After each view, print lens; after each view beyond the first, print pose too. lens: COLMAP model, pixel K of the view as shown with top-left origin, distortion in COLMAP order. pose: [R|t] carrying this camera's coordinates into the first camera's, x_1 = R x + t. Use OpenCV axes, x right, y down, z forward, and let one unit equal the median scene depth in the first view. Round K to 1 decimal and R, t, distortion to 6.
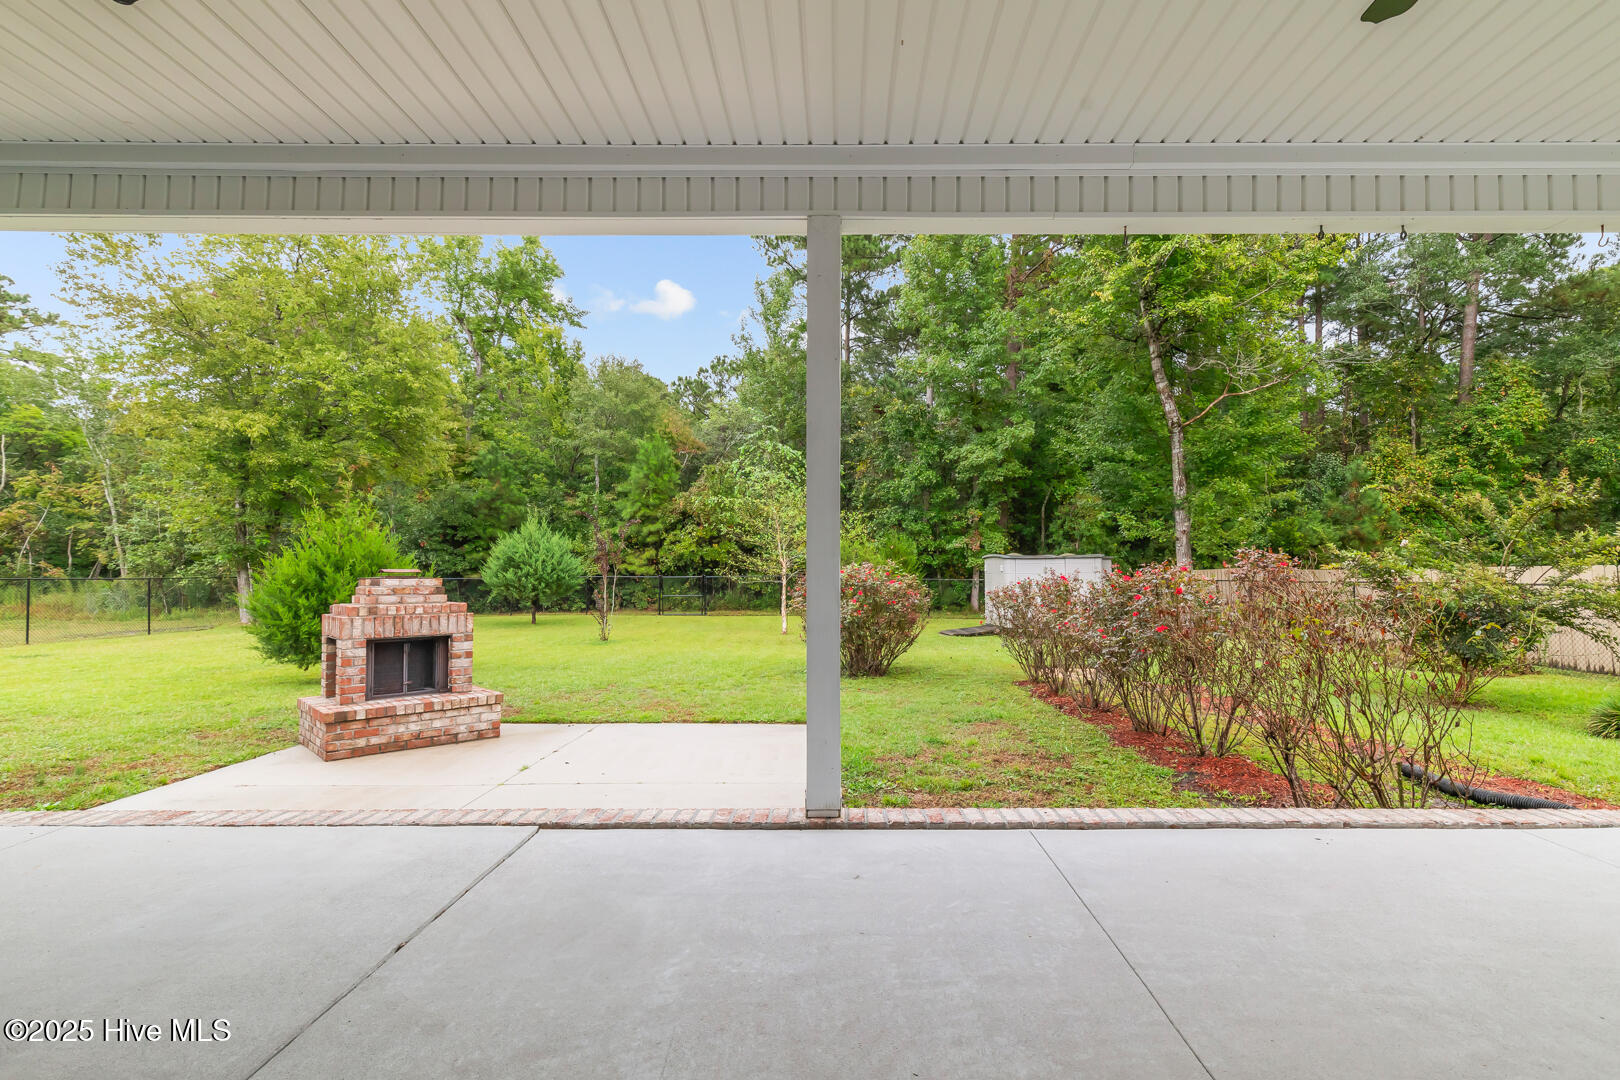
lens RADIAL K [[748.0, 0, 831.3], [0, 748.0, 546.8], [0, 0, 1]] dist [0.003753, 0.000369]
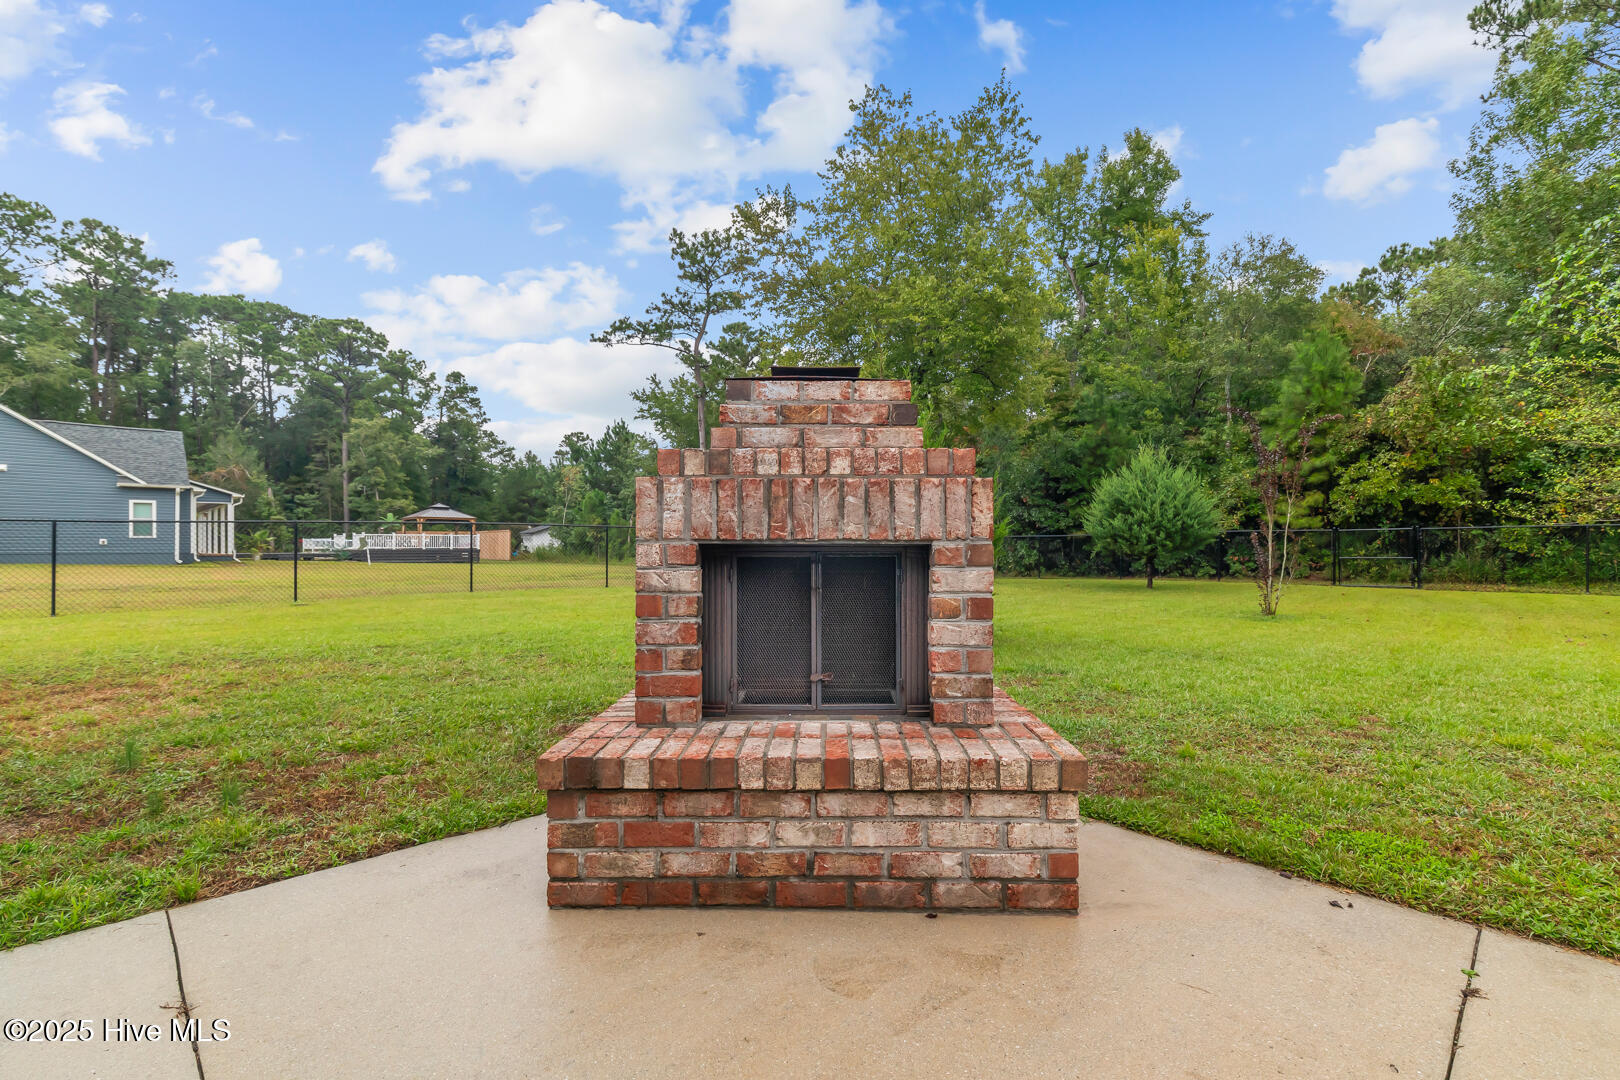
lens RADIAL K [[748.0, 0, 831.3], [0, 748.0, 546.8], [0, 0, 1]] dist [0.003753, 0.000369]
pose [[0.715681, 0.001715, -0.698425, -0.086559], [0.022323, 0.999430, 0.025330, 0.030250], [0.698070, -0.033719, 0.715235, 0.204429]]
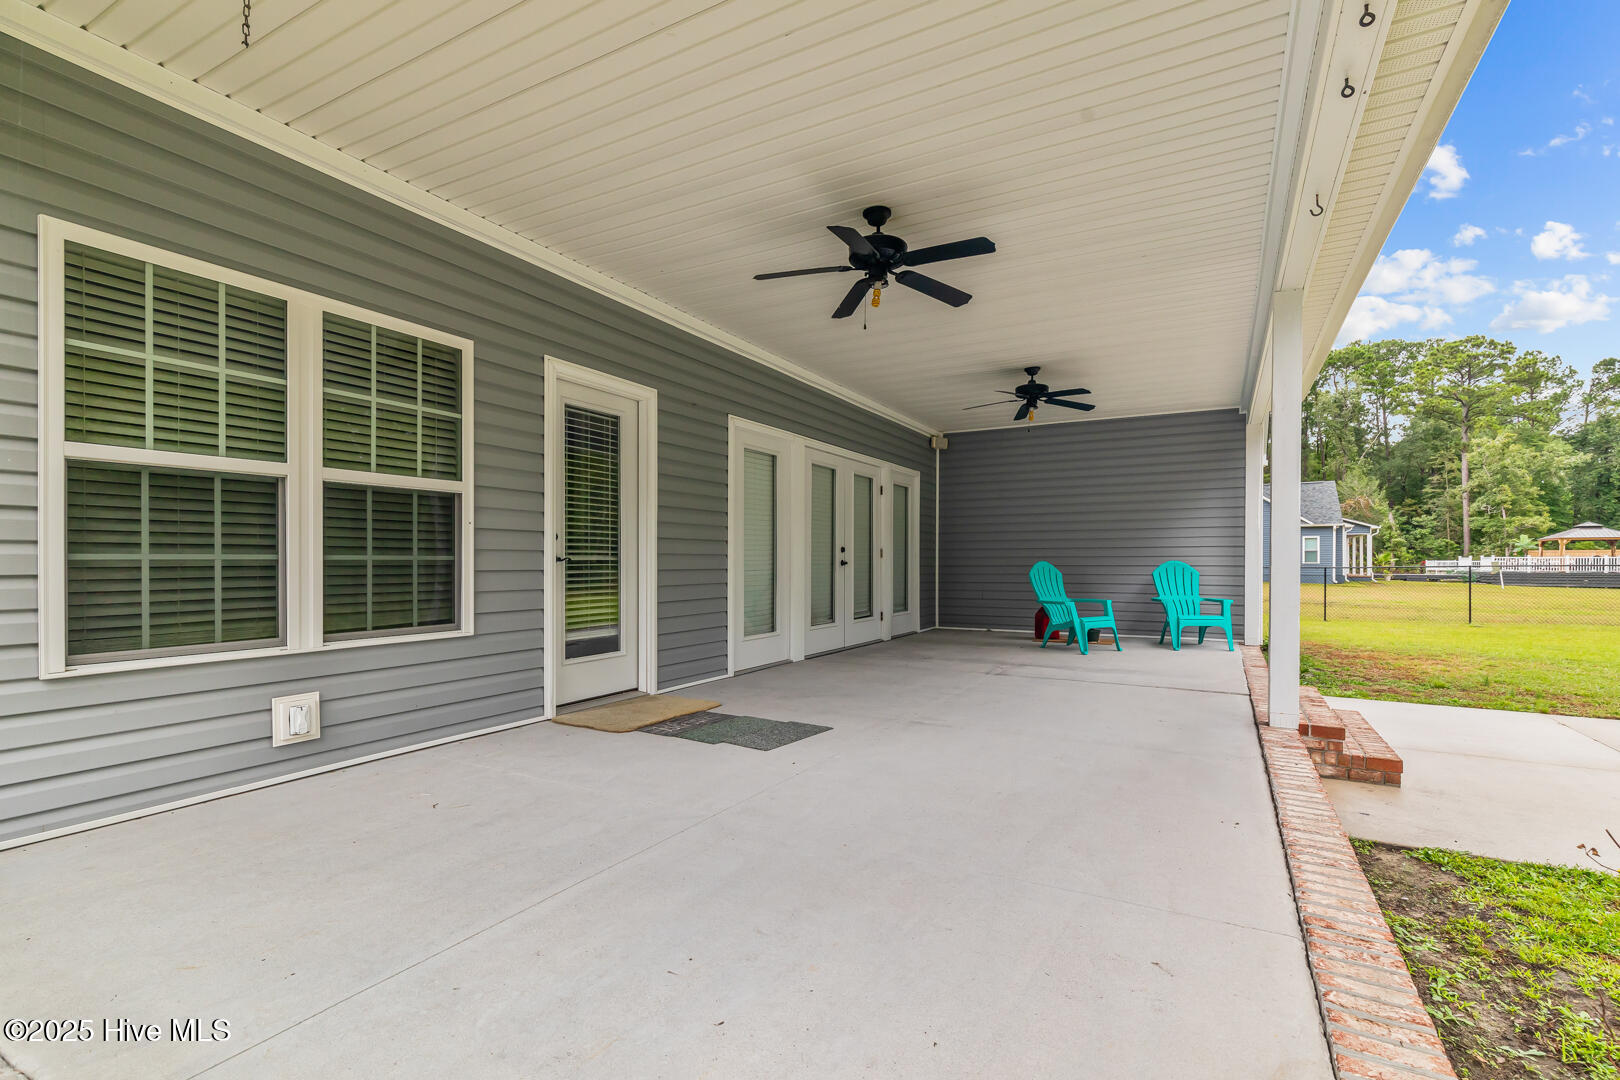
lens RADIAL K [[738.4, 0, 817.3], [0, 738.4, 559.6], [0, 0, 1]] dist [-0.002188, 0.000080]
pose [[-0.467778, 0.000840, -0.883846, 0.189923], [0.032058, 0.999358, -0.016017, 0.004773], [0.883265, -0.035826, -0.467504, 0.102031]]
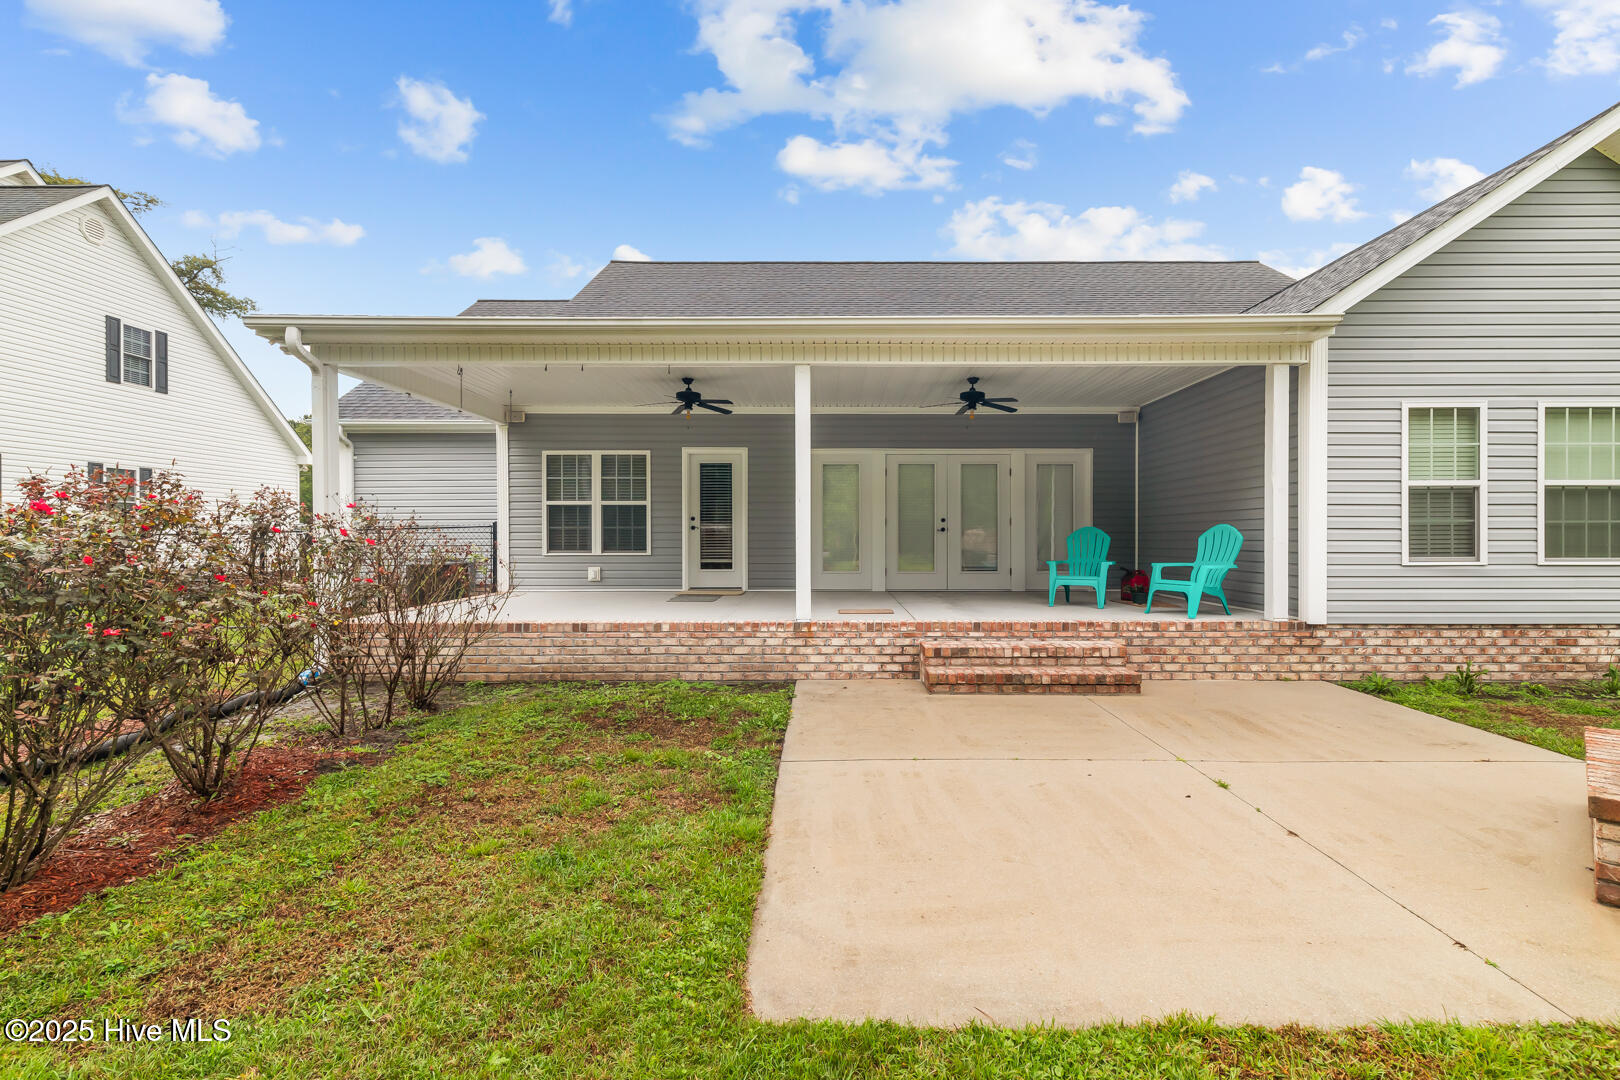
lens RADIAL K [[738.4, 0, 817.3], [0, 738.4, 559.6], [0, 0, 1]] dist [-0.002188, 0.000080]
pose [[-0.999991, 0.004123, -0.000501, -0.006953], [0.004120, 0.999974, 0.005931, 0.016161], [0.000526, 0.005929, -0.999982, 0.396351]]
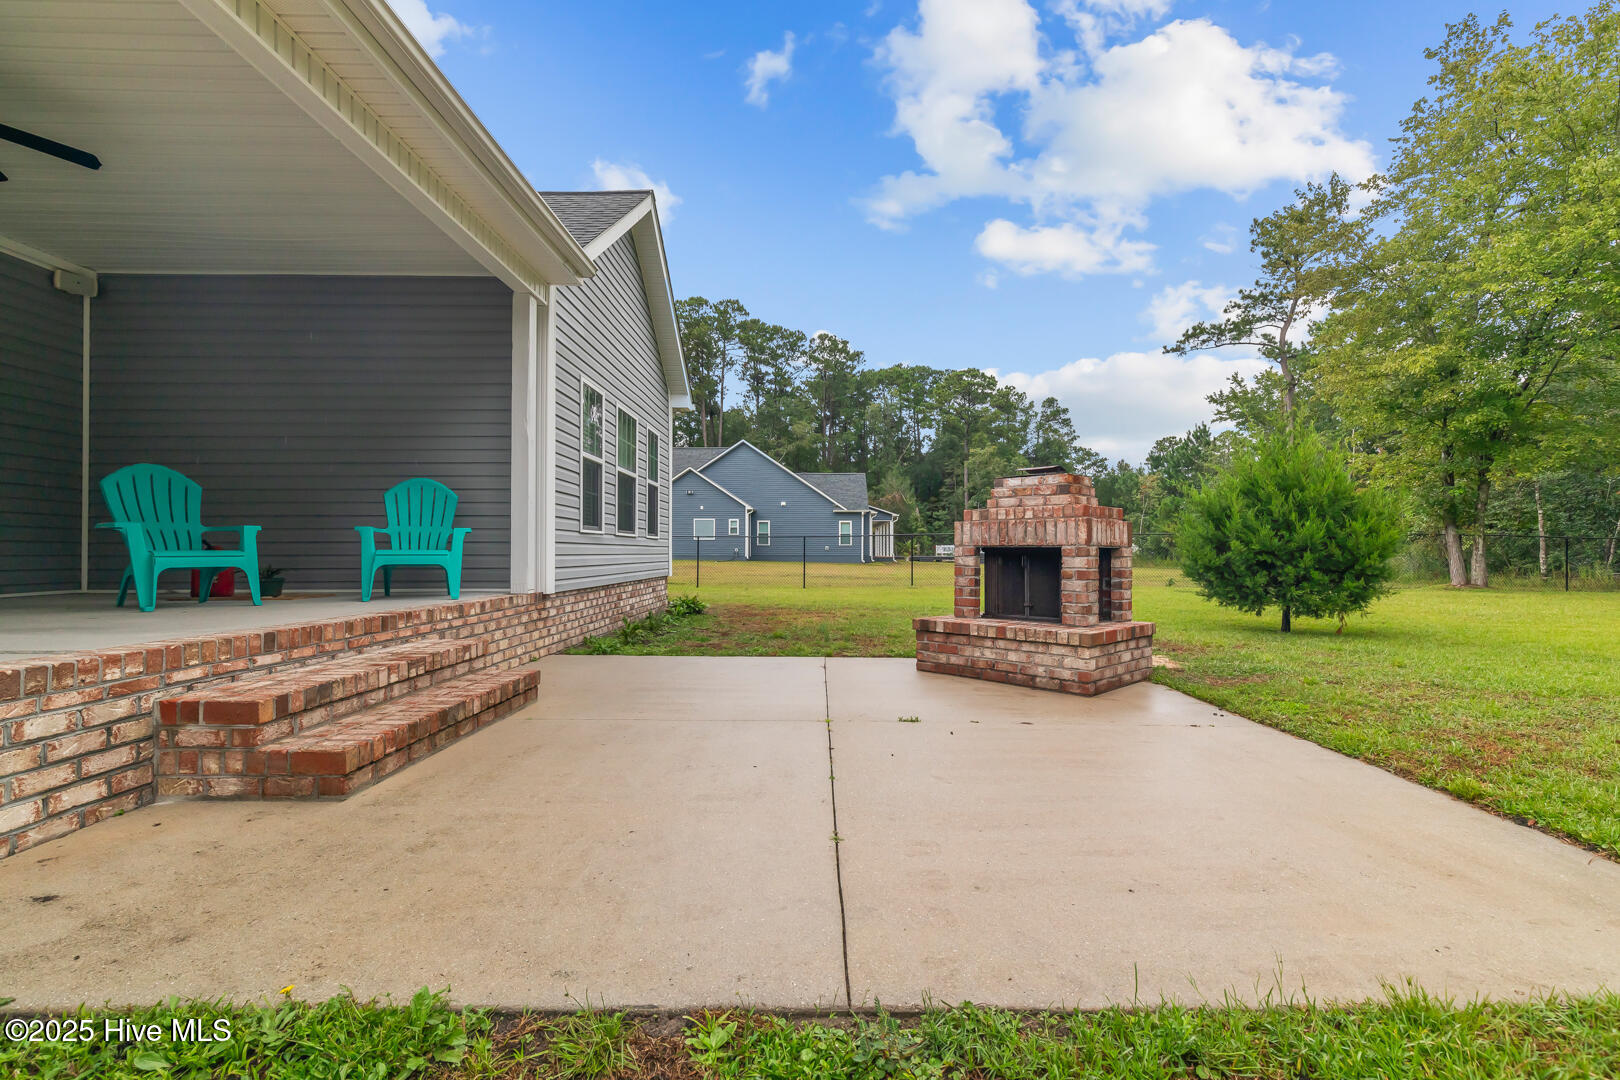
lens RADIAL K [[733.5, 0, 817.4], [0, 733.5, 552.4], [0, 0, 1]] dist [0.001050, -0.000181]
pose [[0.011191, 0.002276, -0.999935, 0.060192], [0.032723, 0.999461, 0.002641, 0.031154], [0.999402, -0.032750, 0.011111, 0.206450]]
